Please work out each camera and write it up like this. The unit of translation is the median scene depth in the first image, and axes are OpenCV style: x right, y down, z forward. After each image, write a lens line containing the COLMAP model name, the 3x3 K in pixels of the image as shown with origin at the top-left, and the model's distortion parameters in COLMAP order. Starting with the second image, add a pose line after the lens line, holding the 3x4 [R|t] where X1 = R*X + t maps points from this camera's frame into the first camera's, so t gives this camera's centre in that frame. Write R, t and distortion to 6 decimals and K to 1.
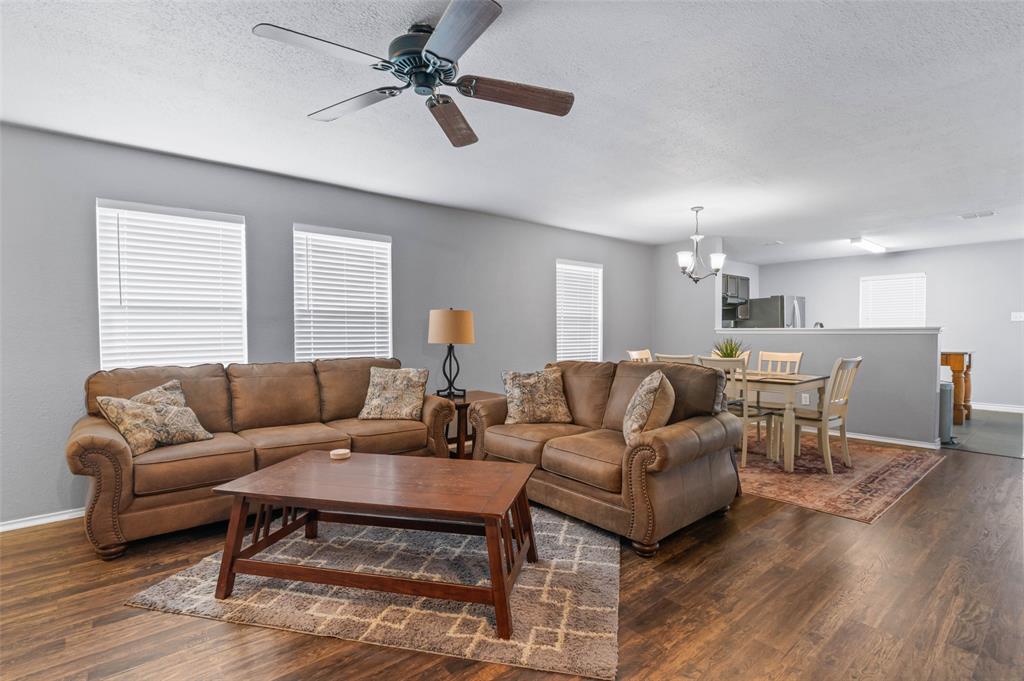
lens RADIAL K [[480.2, 0, 518.8], [0, 480.2, 342.6], [0, 0, 1]] dist [-0.001848, -0.000761]
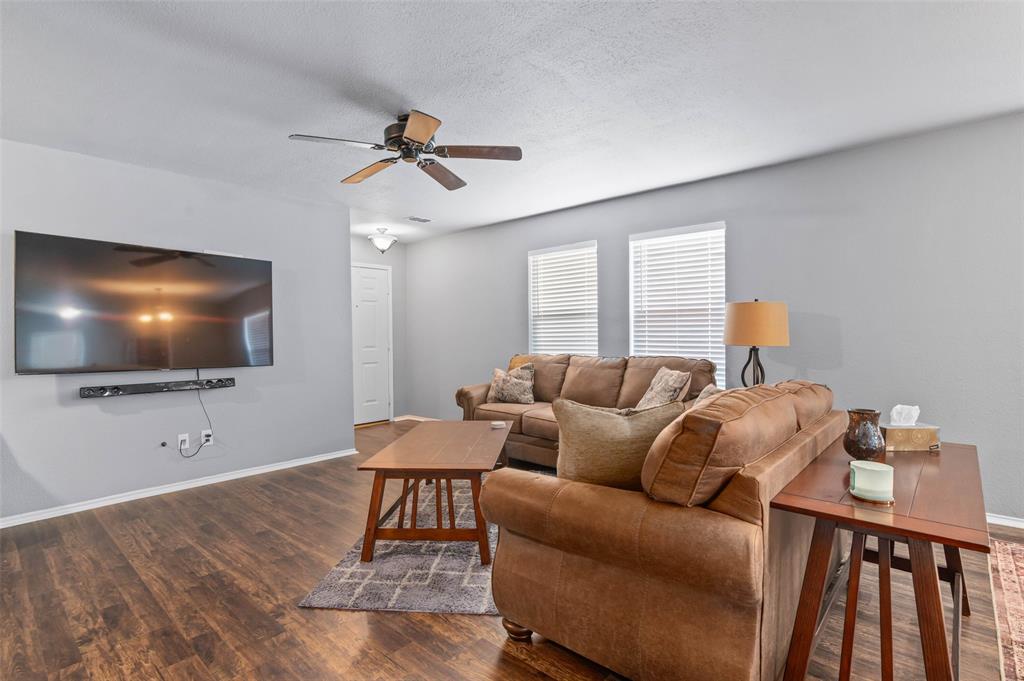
lens RADIAL K [[497.0, 0, 516.1], [0, 497.0, 334.5], [0, 0, 1]] dist [-0.001395, -0.000283]
pose [[0.136721, 0.006128, -0.990591, 0.699941], [-0.013977, 0.999893, 0.004256, -0.015671], [0.990511, 0.013264, 0.136792, 0.609548]]
